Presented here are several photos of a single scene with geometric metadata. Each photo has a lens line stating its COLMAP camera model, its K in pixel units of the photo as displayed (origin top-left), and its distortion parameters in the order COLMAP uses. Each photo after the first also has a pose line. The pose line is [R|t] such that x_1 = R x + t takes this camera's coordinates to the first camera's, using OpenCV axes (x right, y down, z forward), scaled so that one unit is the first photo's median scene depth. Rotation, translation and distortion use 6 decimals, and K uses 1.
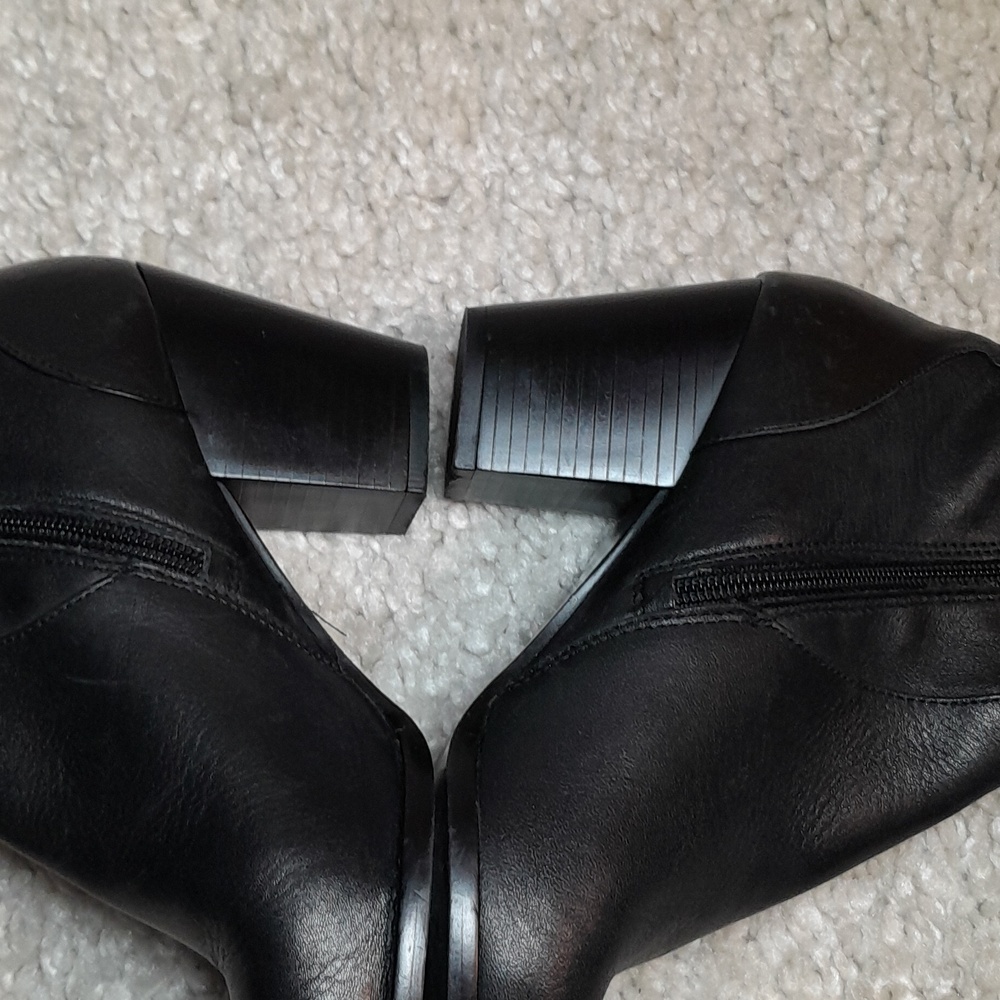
lens RADIAL K [[1651.4, 0, 519.6], [0, 1651.4, 503.7], [0, 0, 1]] dist [0.247278, -0.893737]
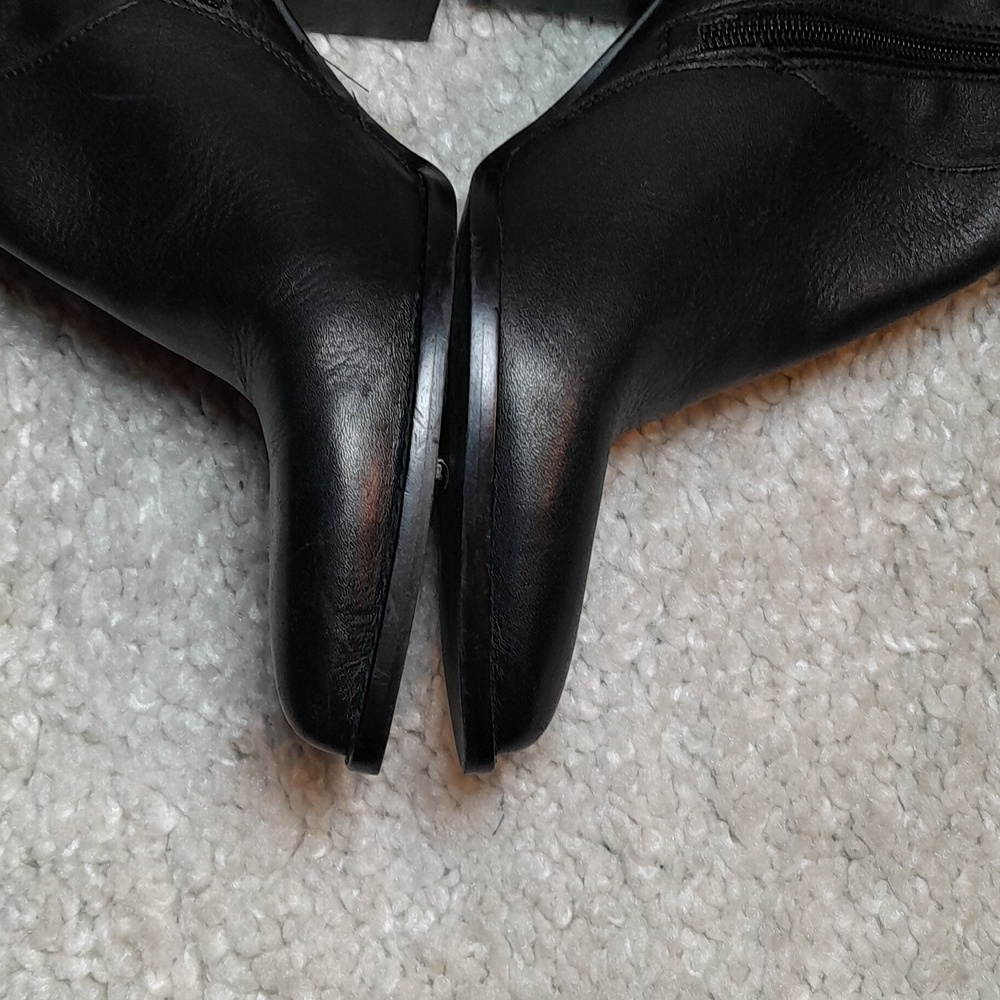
lens RADIAL K [[1651.4, 0, 519.6], [0, 1651.4, 503.7], [0, 0, 1]] dist [0.247278, -0.893737]
pose [[0.999837, 0.014071, -0.011332, 0.000832], [-0.013285, 0.997685, 0.066695, 0.225737], [0.012244, -0.066534, 0.997709, -0.018264]]
